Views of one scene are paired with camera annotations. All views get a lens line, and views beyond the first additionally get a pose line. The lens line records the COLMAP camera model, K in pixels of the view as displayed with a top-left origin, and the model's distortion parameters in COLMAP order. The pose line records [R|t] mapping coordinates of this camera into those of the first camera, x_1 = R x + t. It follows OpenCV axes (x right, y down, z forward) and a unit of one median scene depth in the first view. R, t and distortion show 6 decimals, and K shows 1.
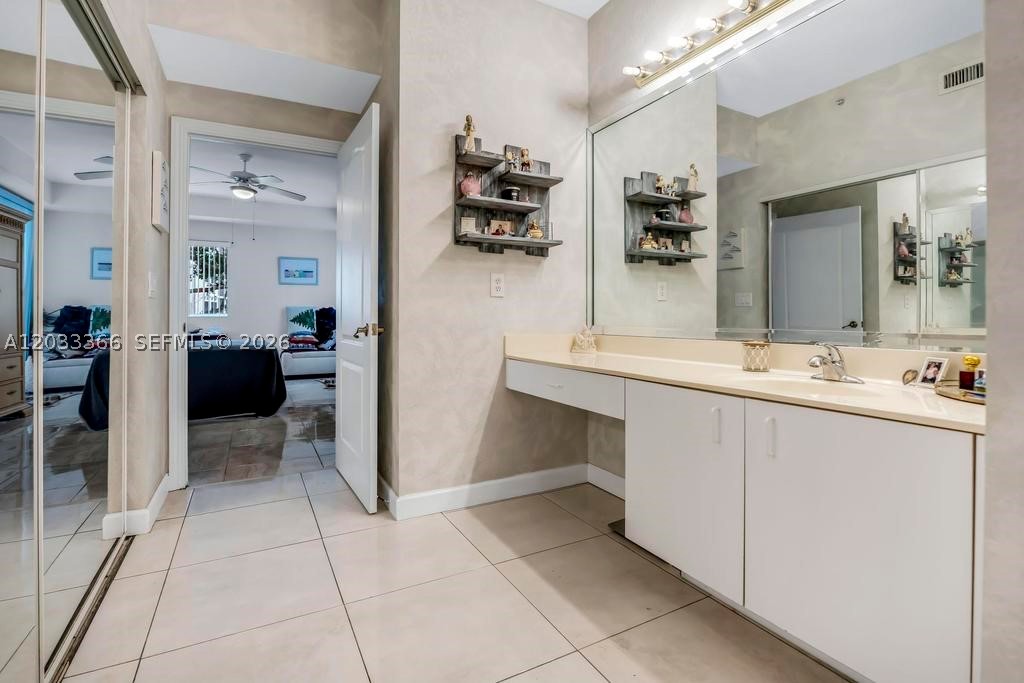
lens RADIAL K [[479.2, 0, 514.2], [0, 479.2, 334.2], [0, 0, 1]] dist [-0.014214, 0.000357]
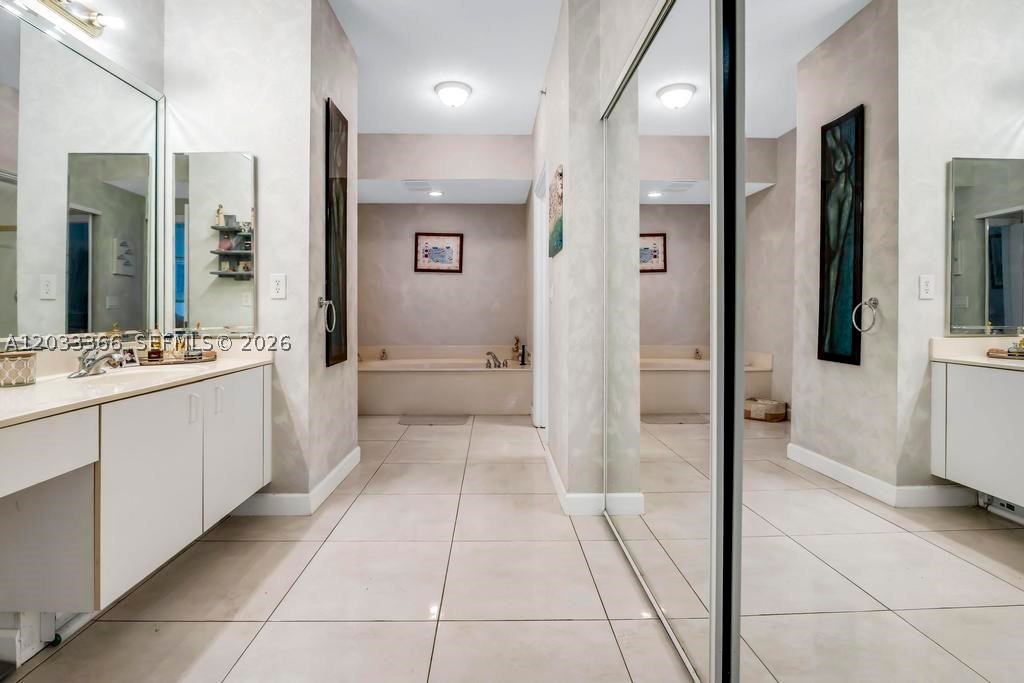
lens RADIAL K [[501.6, 0, 508.3], [0, 501.6, 303.9], [0, 0, 1]] dist [-0.025636, 0.004316]
pose [[-0.890413, -0.004847, 0.455128, -0.754721], [0.004191, 0.999814, 0.018847, -0.090626], [-0.455135, 0.018689, -0.890226, 1.467319]]
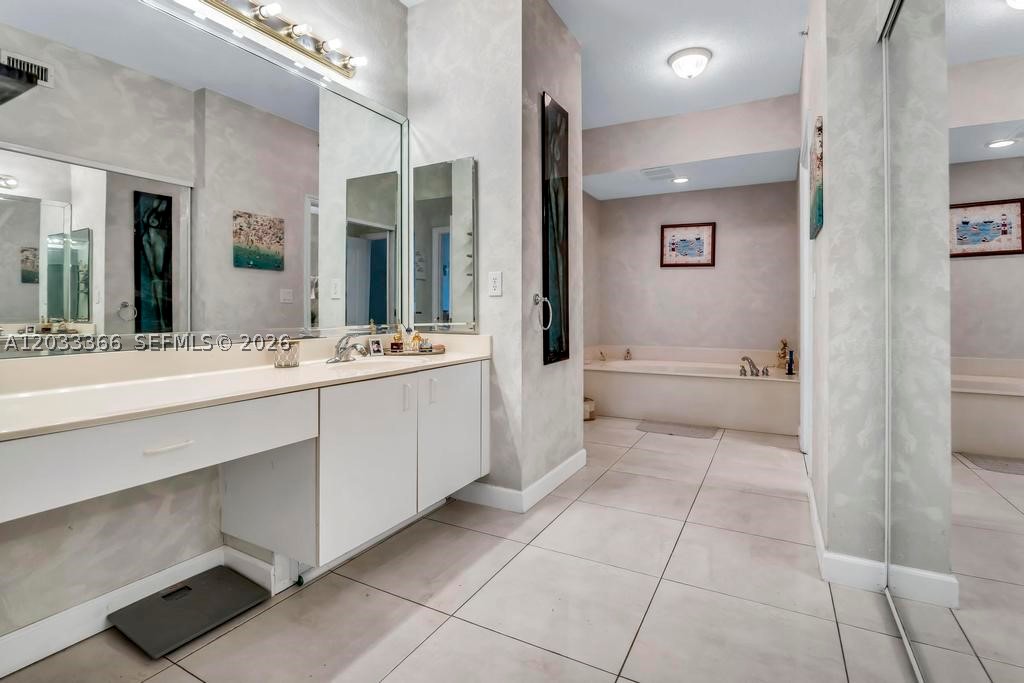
lens RADIAL K [[501.6, 0, 508.3], [0, 501.6, 303.9], [0, 0, 1]] dist [-0.025636, 0.004316]
pose [[-0.543757, -0.002351, 0.839239, -0.775504], [0.017983, 0.999734, 0.014453, -0.078309], [-0.839050, 0.022951, -0.543570, 1.255791]]
